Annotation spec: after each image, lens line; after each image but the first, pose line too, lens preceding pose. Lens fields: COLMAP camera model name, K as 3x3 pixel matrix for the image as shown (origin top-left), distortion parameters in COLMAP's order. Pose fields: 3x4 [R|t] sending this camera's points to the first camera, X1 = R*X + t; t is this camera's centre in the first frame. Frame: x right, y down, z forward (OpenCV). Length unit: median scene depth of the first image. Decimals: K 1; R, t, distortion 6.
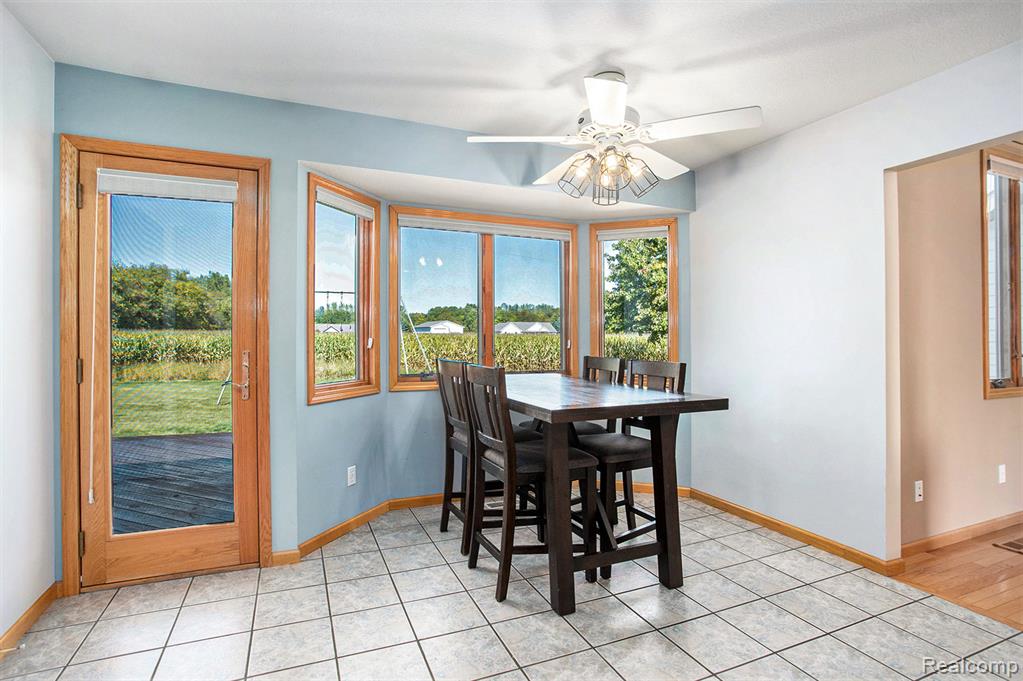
lens RADIAL K [[508.9, 0, 514.0], [0, 508.9, 341.4], [0, 0, 1]] dist [-0.034070, -0.002079]
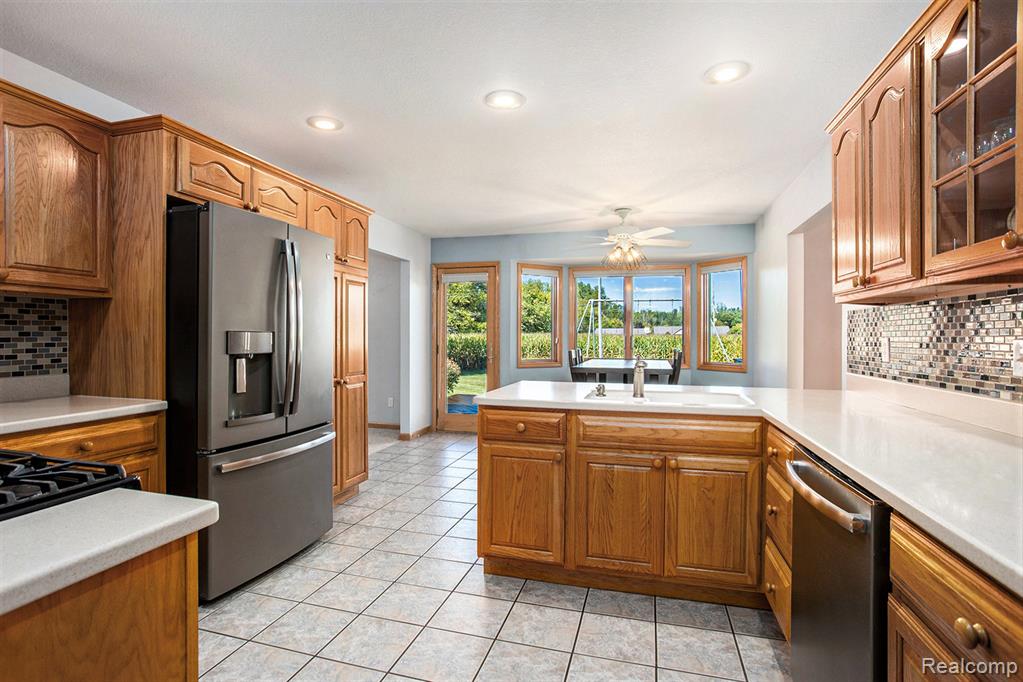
lens RADIAL K [[508.9, 0, 507.7], [0, 508.9, 340.5], [0, 0, 1]] dist [-0.034070, -0.002079]
pose [[0.779391, 0.003113, -0.626530, 1.157619], [-0.006579, 0.999973, -0.003214, 0.015337], [0.626503, 0.006627, 0.779391, -0.925044]]
